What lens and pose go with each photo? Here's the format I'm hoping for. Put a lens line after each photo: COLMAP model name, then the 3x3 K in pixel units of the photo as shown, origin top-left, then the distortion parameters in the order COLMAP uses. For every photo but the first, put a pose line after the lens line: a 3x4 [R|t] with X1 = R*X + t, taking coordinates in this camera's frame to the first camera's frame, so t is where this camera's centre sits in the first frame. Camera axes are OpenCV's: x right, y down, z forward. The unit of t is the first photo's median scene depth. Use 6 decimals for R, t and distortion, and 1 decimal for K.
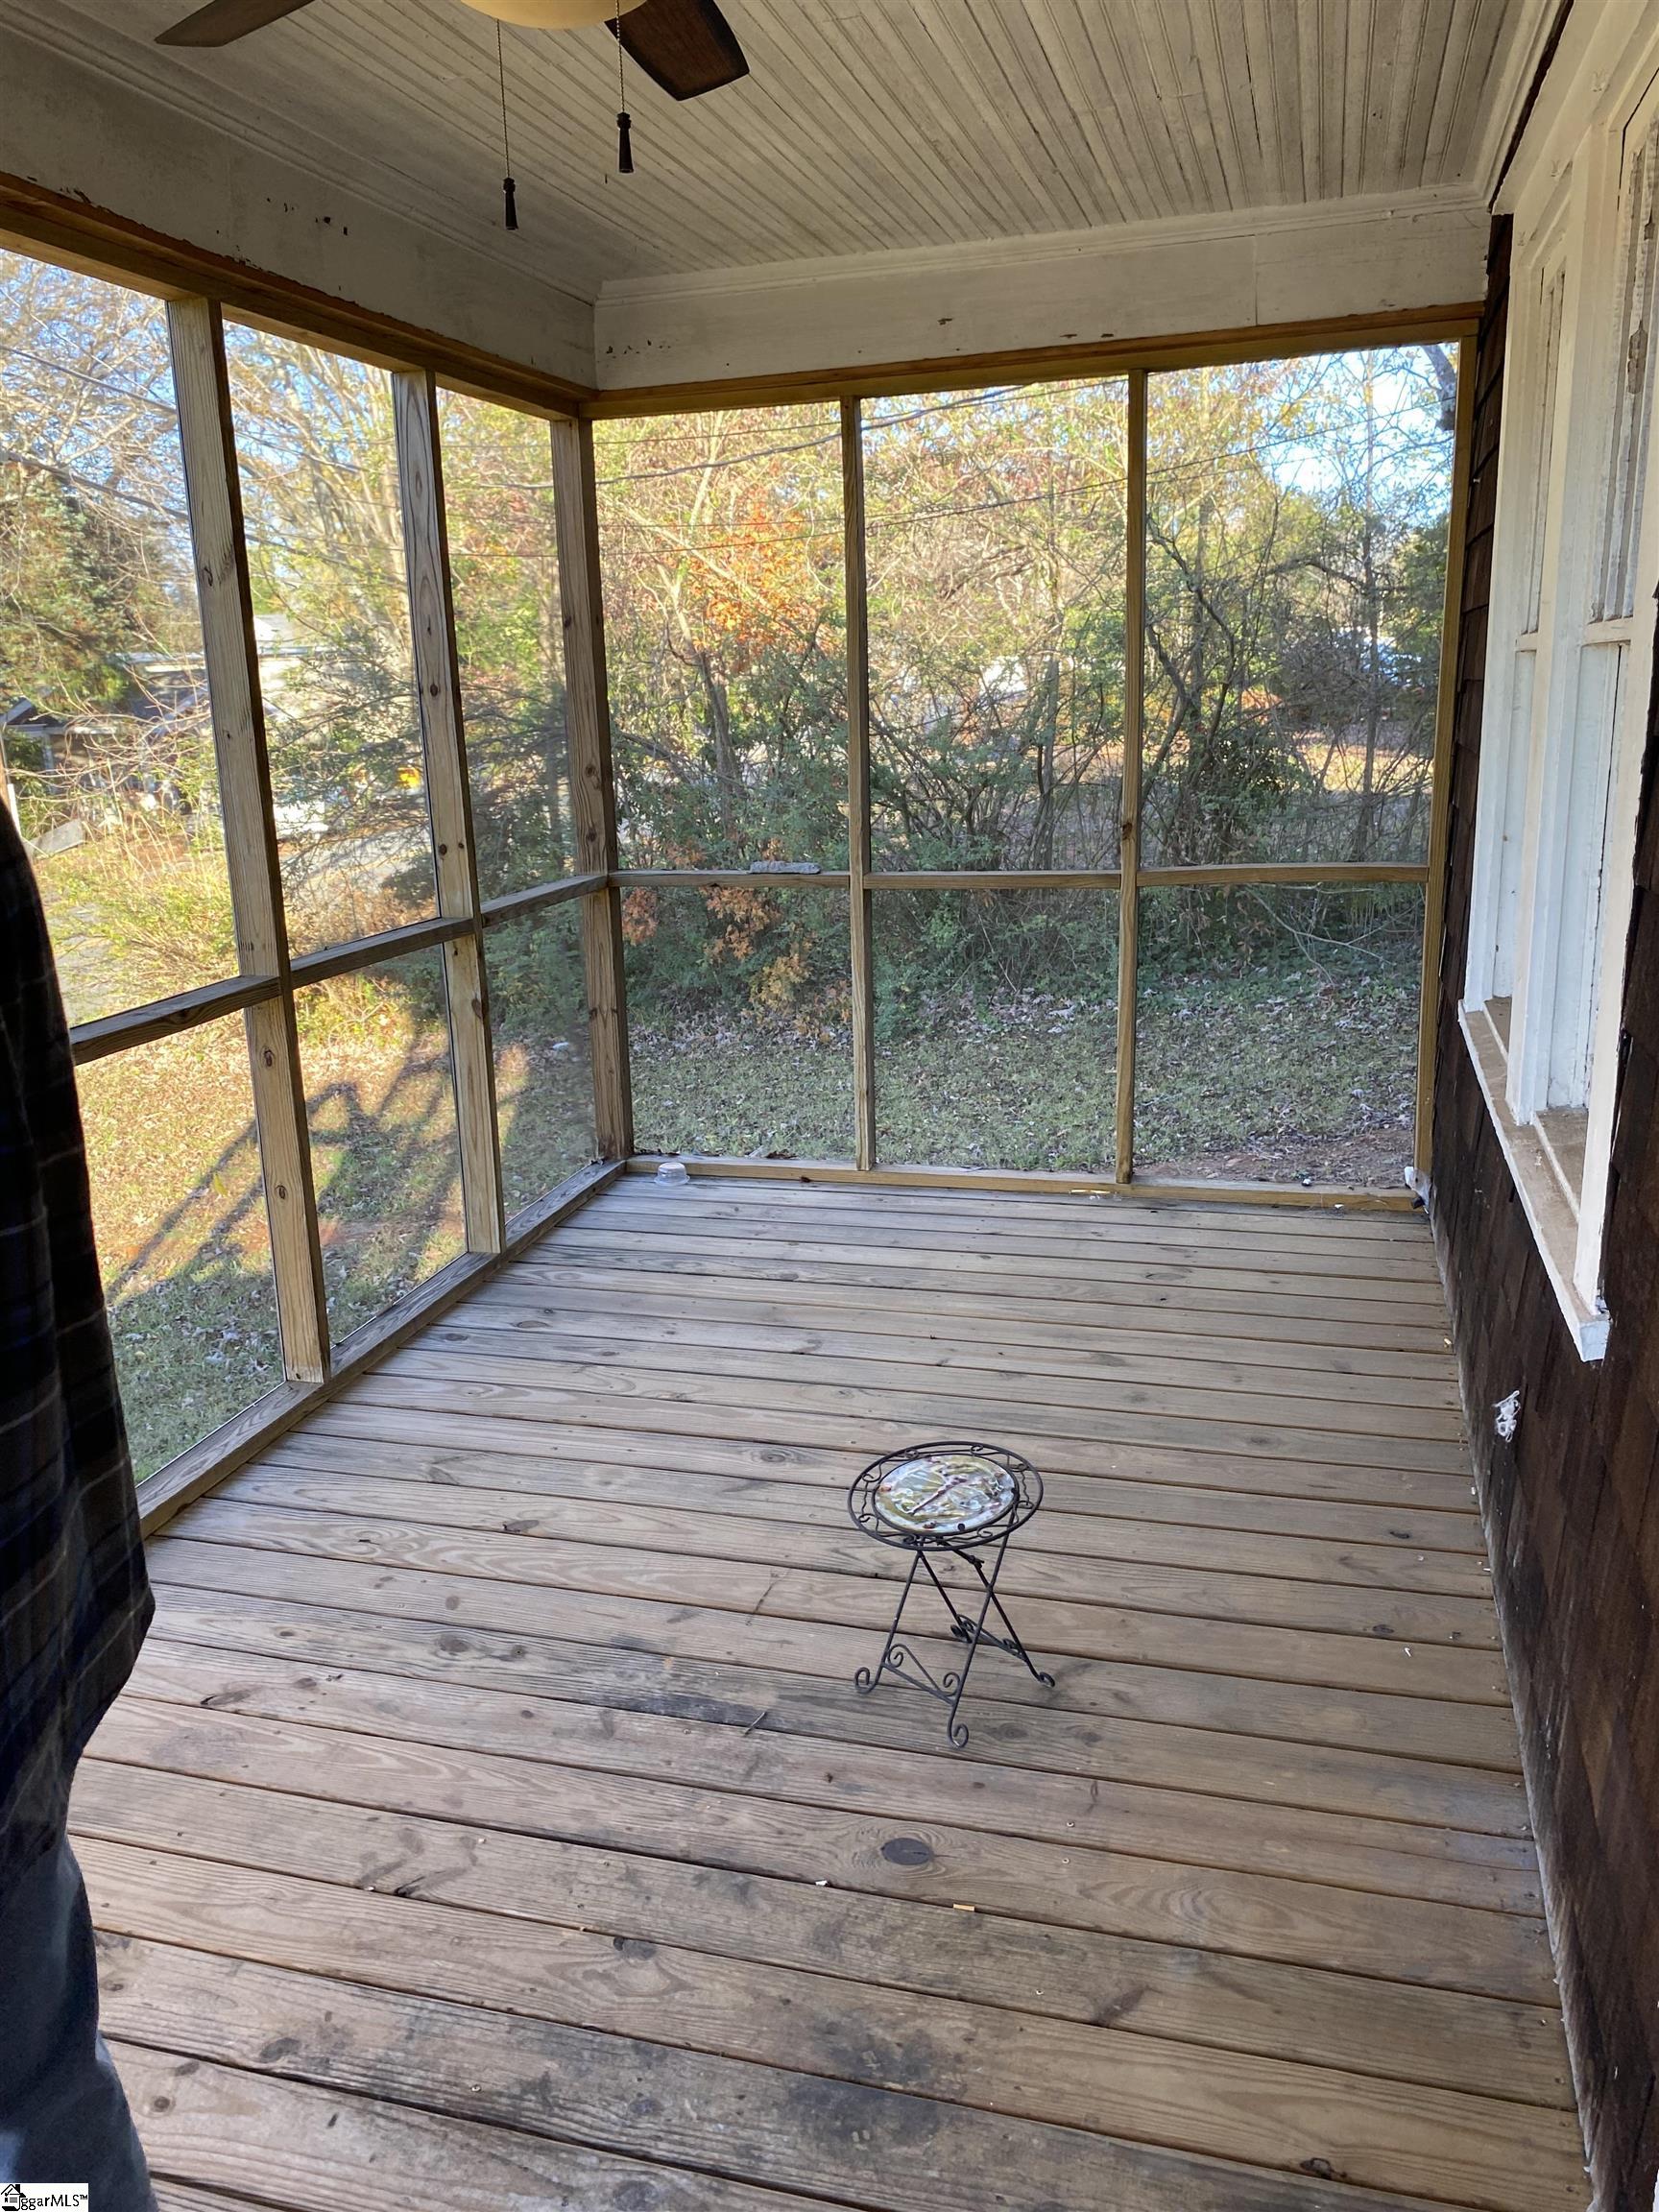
lens RADIAL K [[1683.9, 0, 827.1], [0, 1683.9, 1086.3], [0, 0, 1]] dist [0.030652, -0.030844]
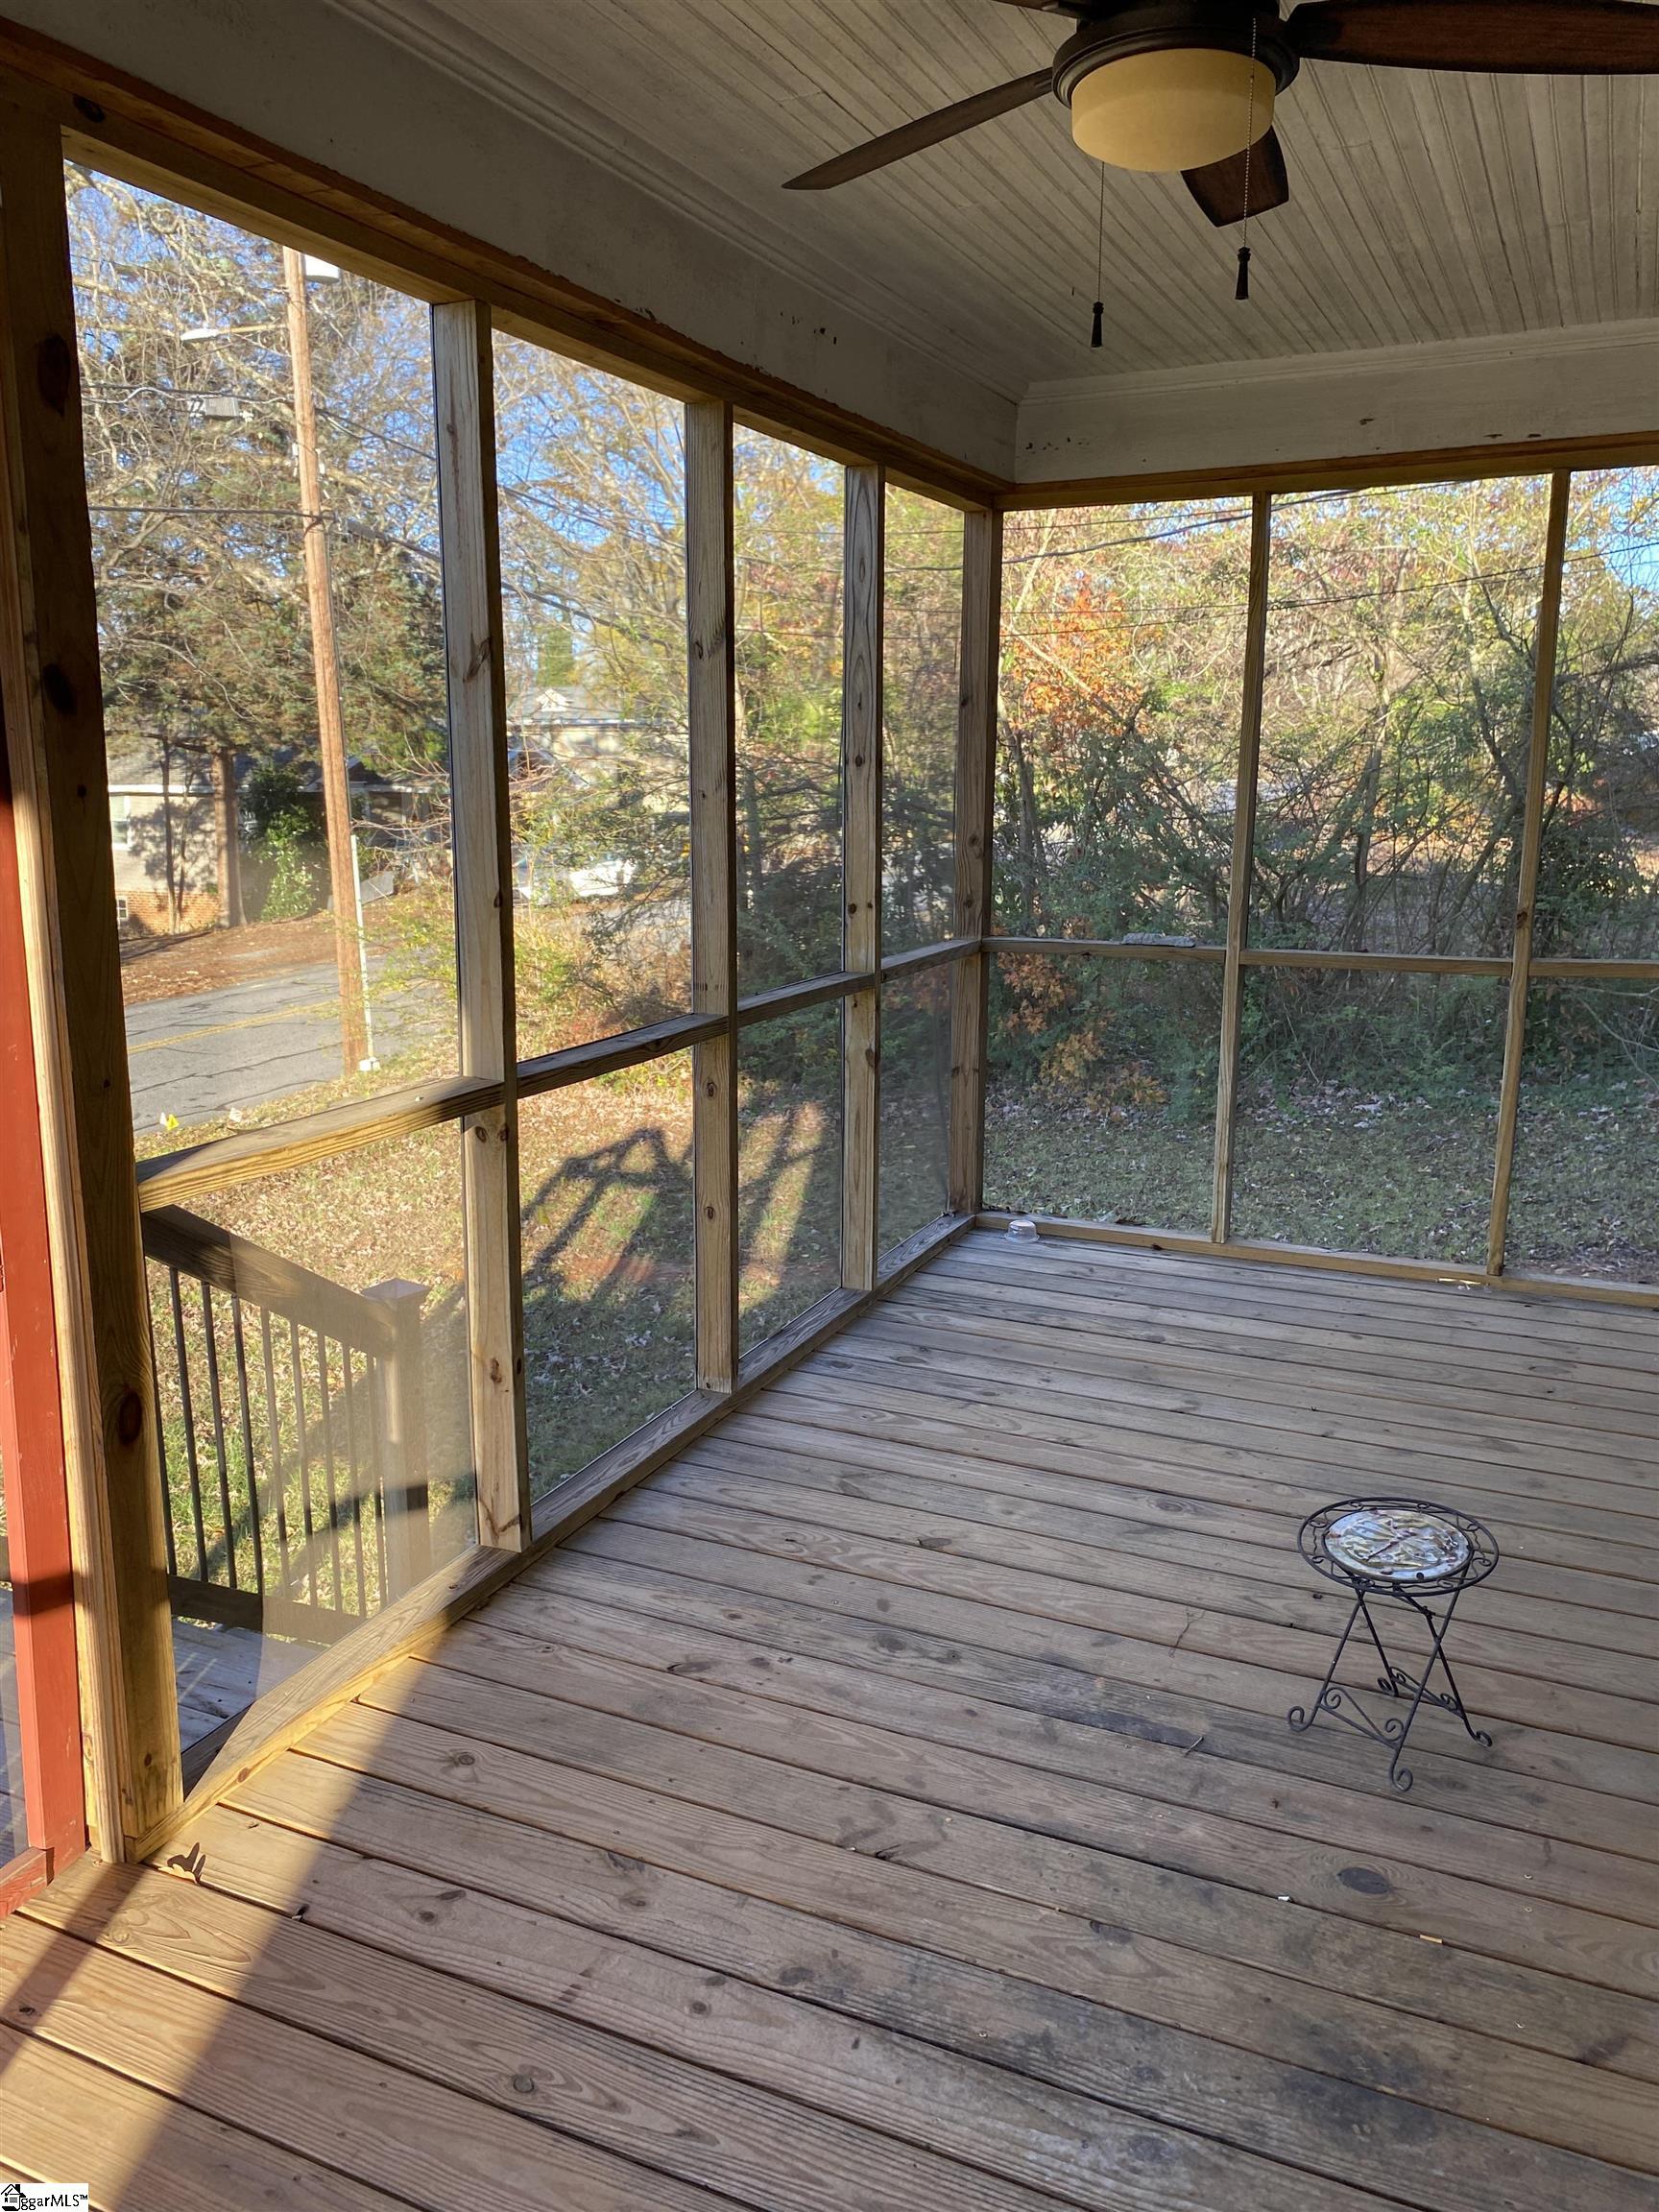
lens RADIAL K [[1683.9, 0, 825.7], [0, 1683.9, 1100.2], [0, 0, 1]] dist [0.030652, -0.030844]
pose [[0.987407, 0.064397, -0.144497, -0.087709], [-0.069766, 0.997037, -0.032394, 0.017391], [0.141983, 0.042067, 0.988975, -0.051864]]
